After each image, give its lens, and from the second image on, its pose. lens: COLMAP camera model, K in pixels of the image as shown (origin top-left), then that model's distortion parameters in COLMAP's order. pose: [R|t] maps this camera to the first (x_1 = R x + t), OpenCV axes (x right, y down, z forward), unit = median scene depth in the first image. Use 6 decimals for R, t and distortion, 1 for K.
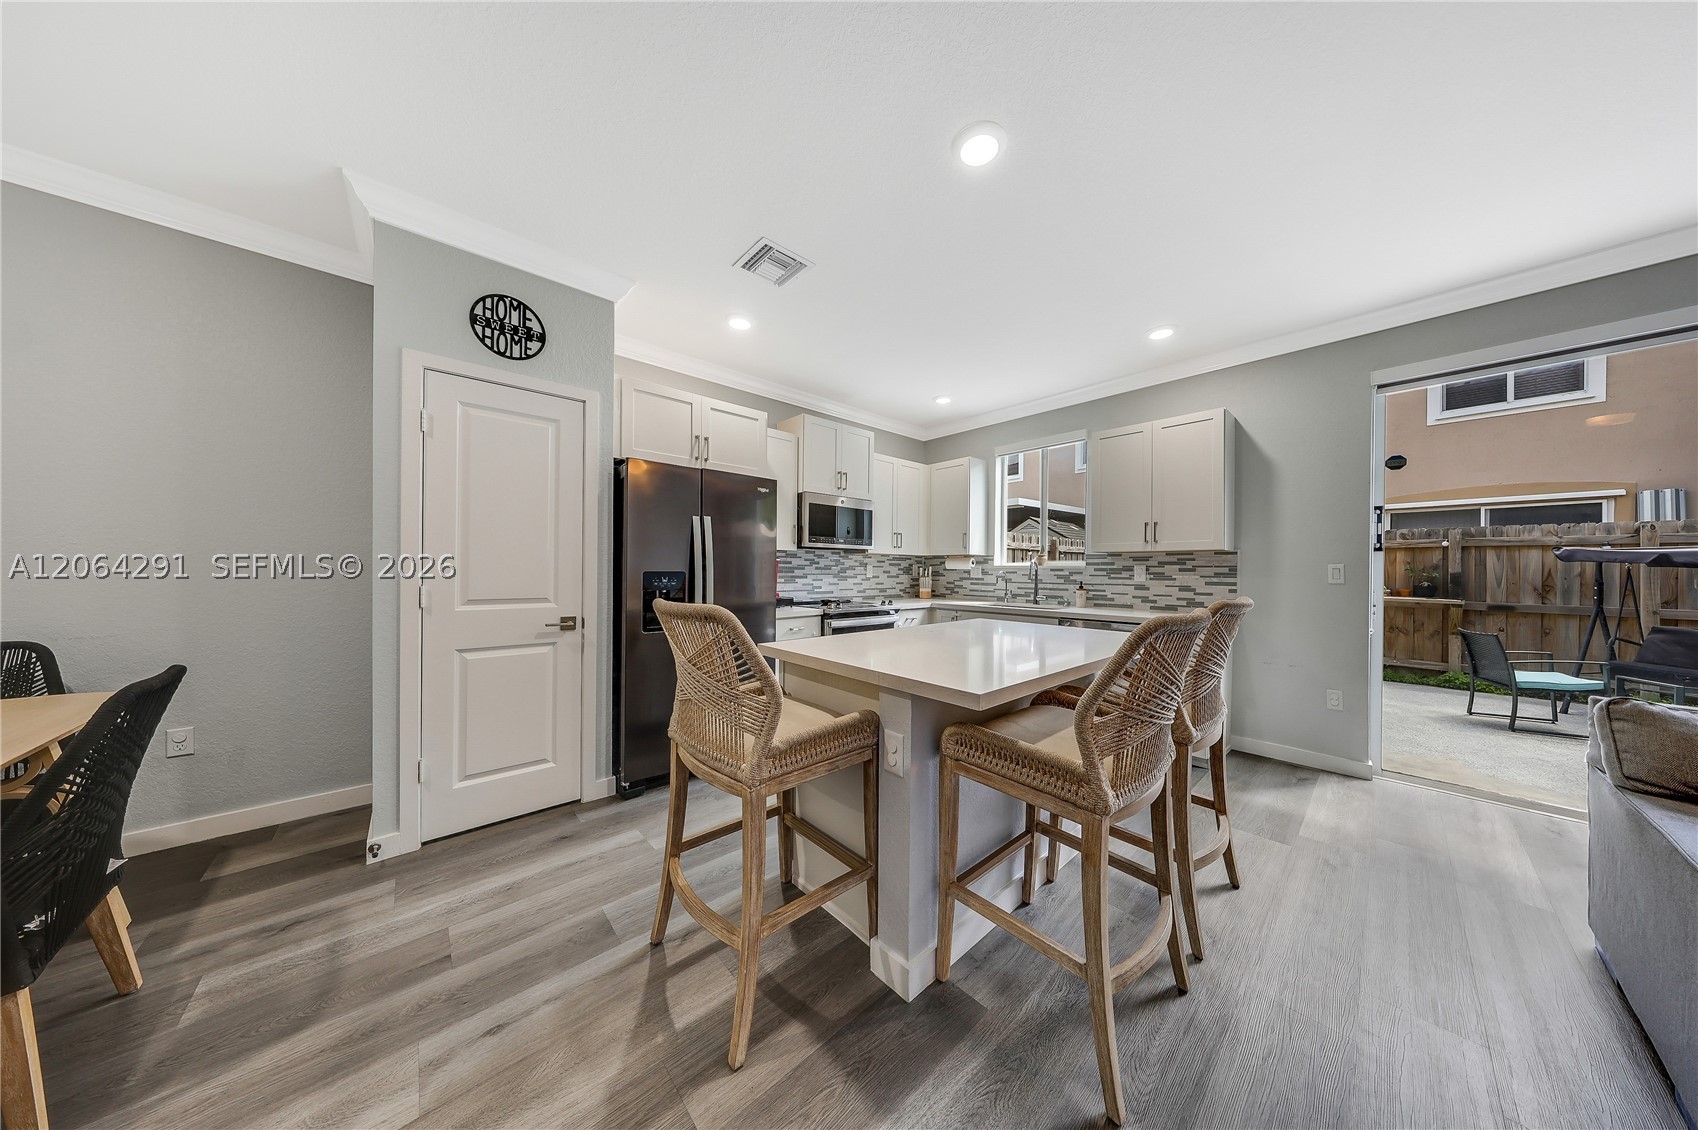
lens RADIAL K [[490.8, 0, 862.1], [0, 490.8, 570.0], [0, 0, 1]] dist [-0.002649, 0.000552]
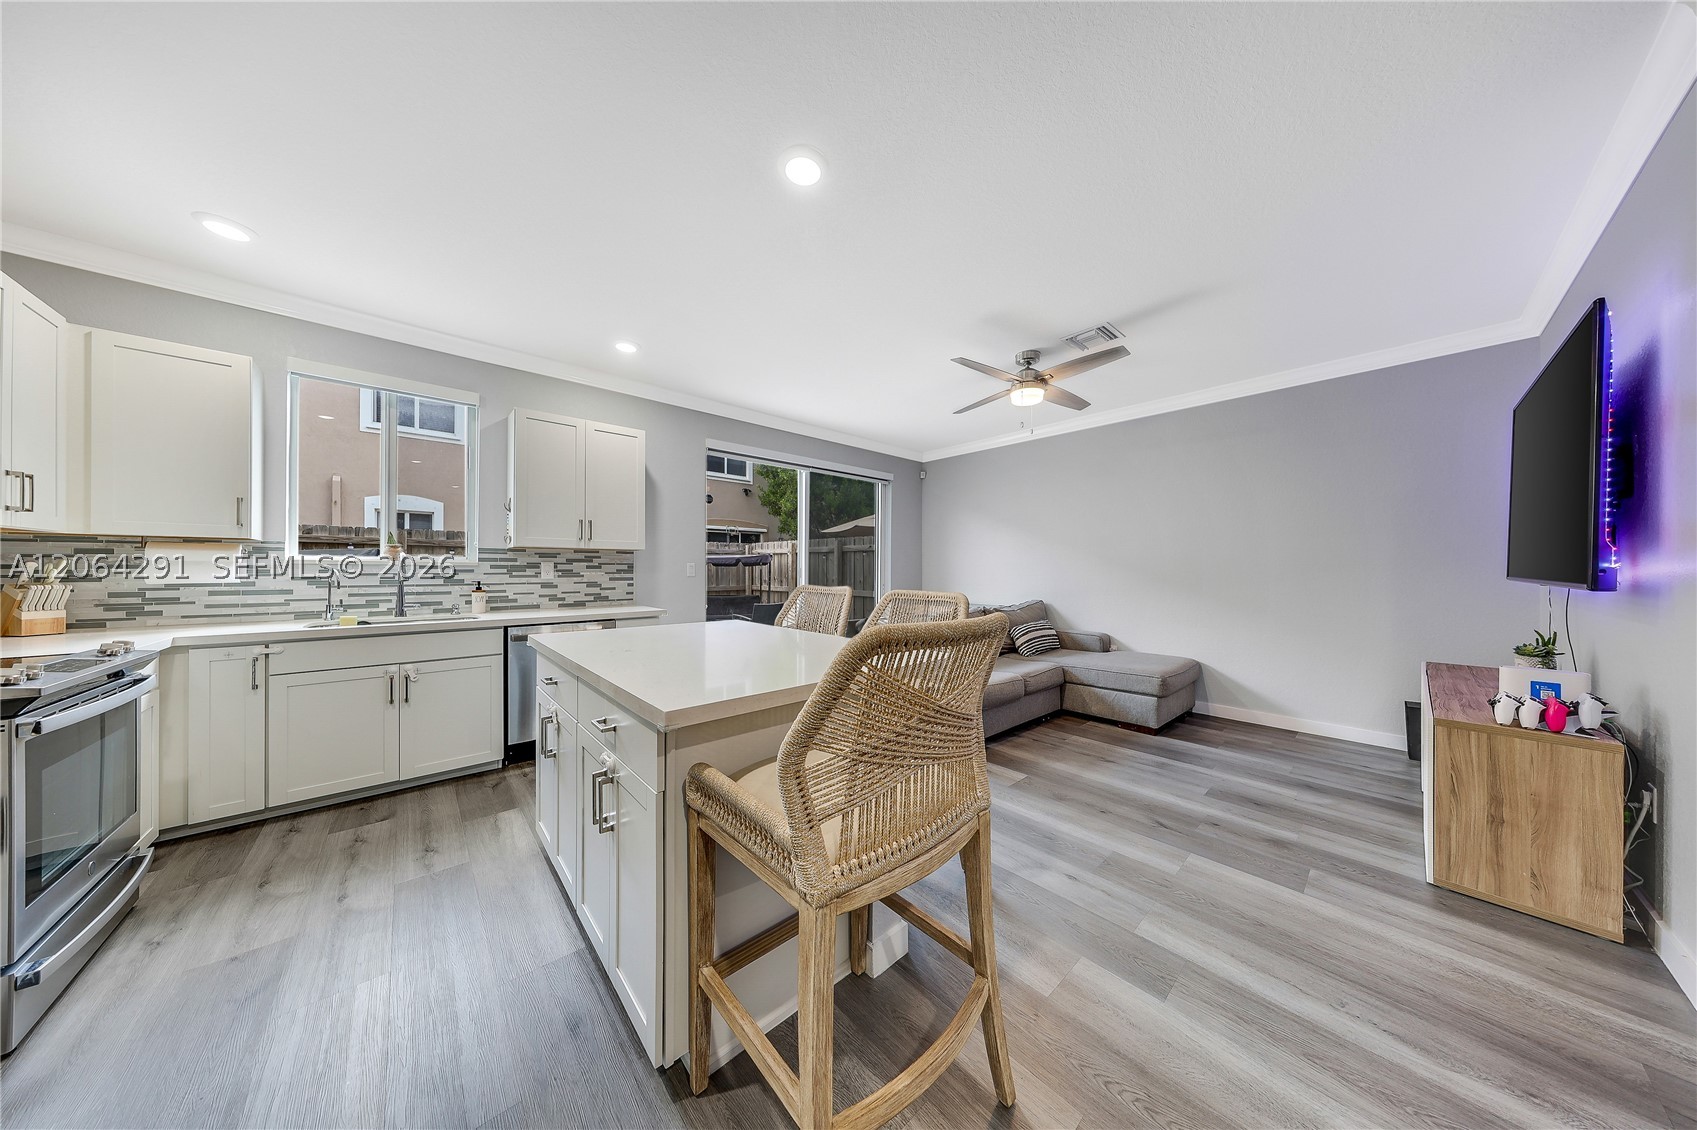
lens RADIAL K [[490.5, 0, 847.2], [0, 490.5, 570.1], [0, 0, 1]] dist [-0.002649, 0.000552]
pose [[0.019542, -0.008883, 0.999770, -0.350412], [-0.000400, 0.999960, 0.008893, -0.002511], [-0.999809, -0.000574, 0.019538, 0.380403]]
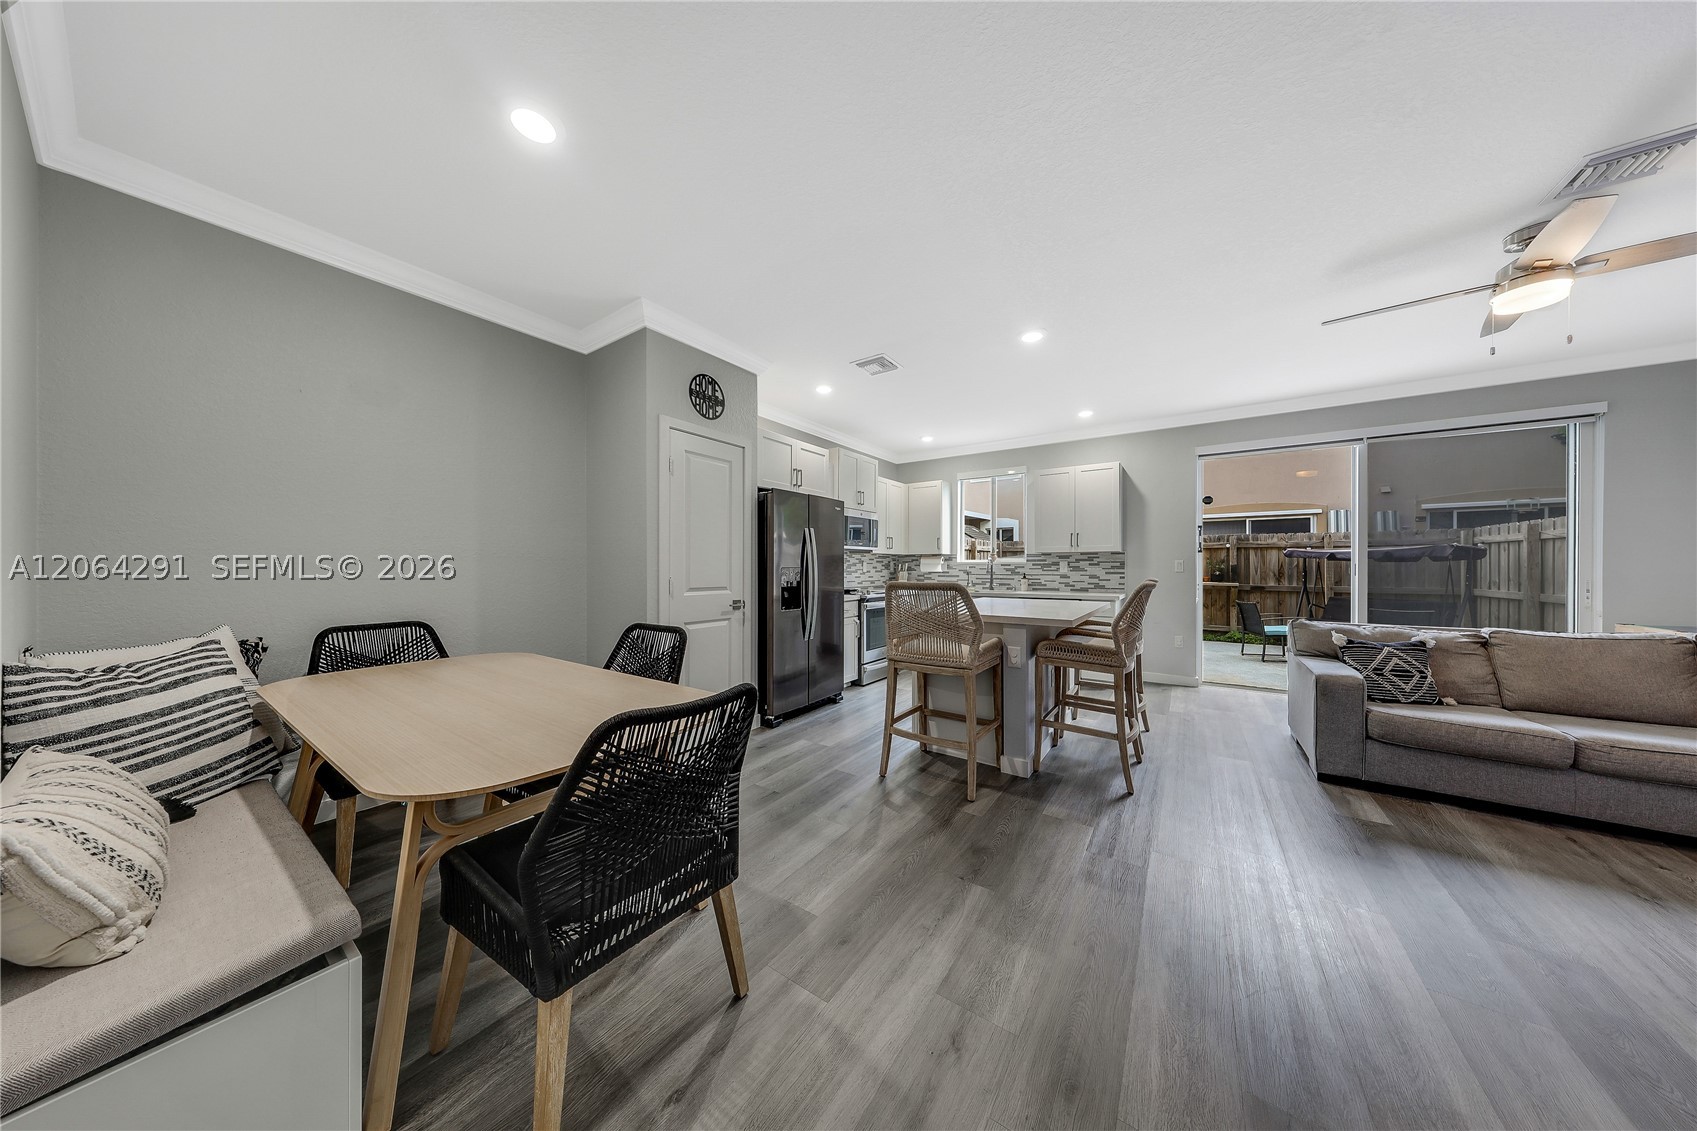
lens RADIAL K [[490.5, 0, 856.6], [0, 490.5, 566.8], [0, 0, 1]] dist [-0.002649, 0.000552]
pose [[0.973469, -0.008117, 0.228676, -0.355385], [0.008476, 0.999964, -0.000586, 0.002218], [-0.228663, 0.002509, 0.973502, -0.275395]]
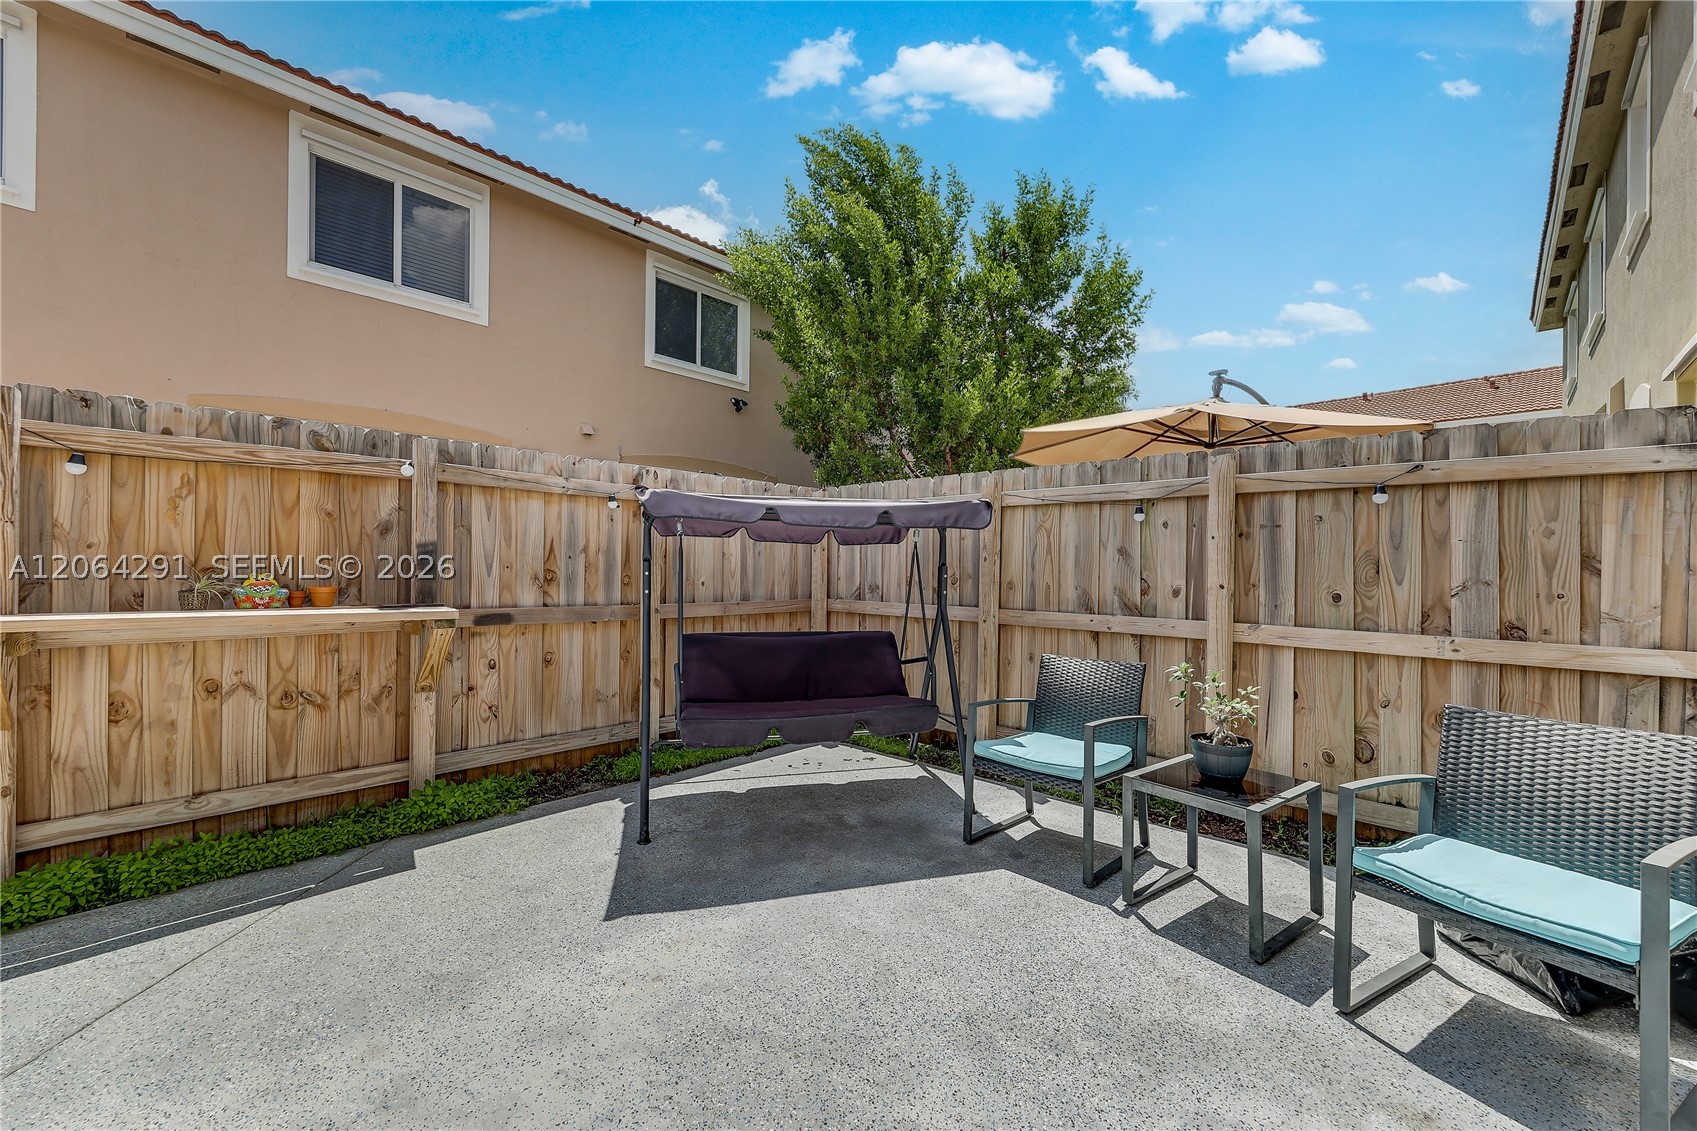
lens RADIAL K [[663.0, 0, 853.0], [0, 663.0, 561.5], [0, 0, 1]] dist [-0.001075, -0.000105]
pose [[-0.059079, 0.000104, 0.998253, 0.904977], [-0.010137, 0.999948, -0.000704, 0.027105], [-0.998202, -0.010161, -0.059075, 0.961519]]
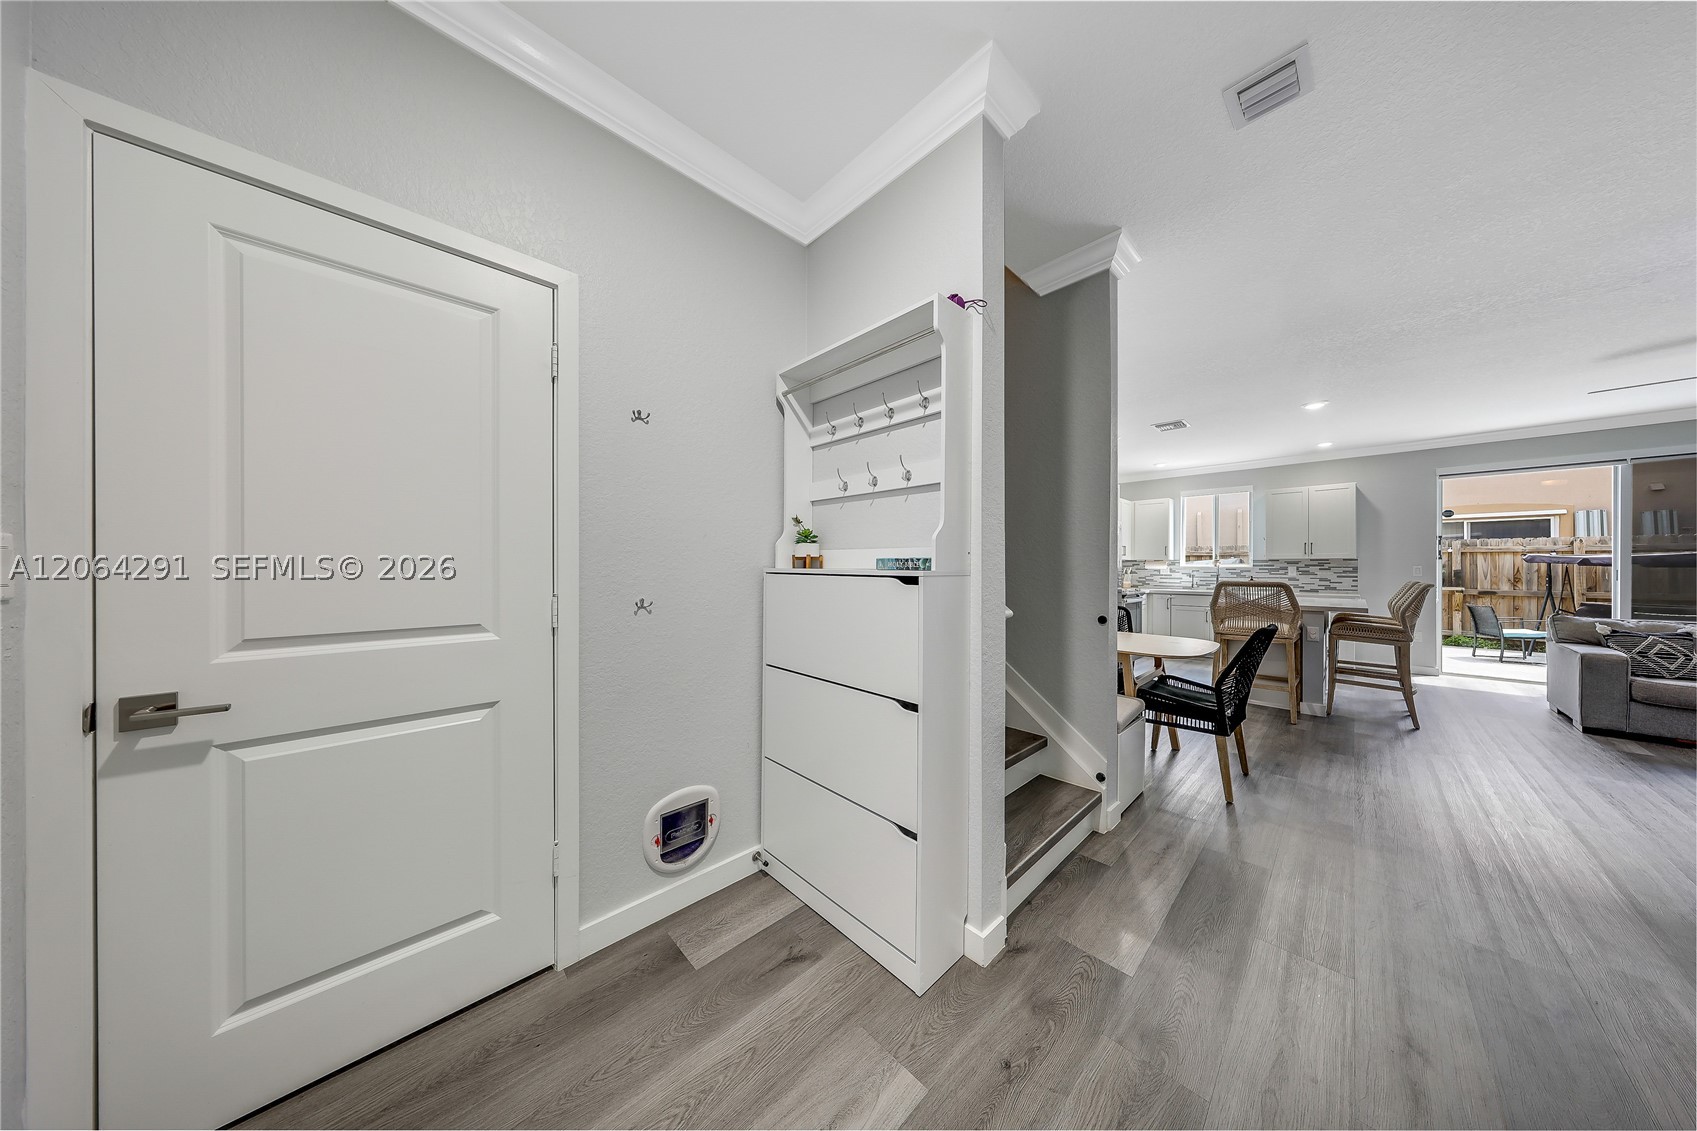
lens RADIAL K [[490.5, 0, 855.3], [0, 490.5, 567.3], [0, 0, 1]] dist [-0.002649, 0.000552]
pose [[0.999578, -0.004101, 0.028755, -0.953877], [0.004246, 0.999979, -0.004981, -0.004024], [-0.028734, 0.005101, 0.999574, -0.629269]]
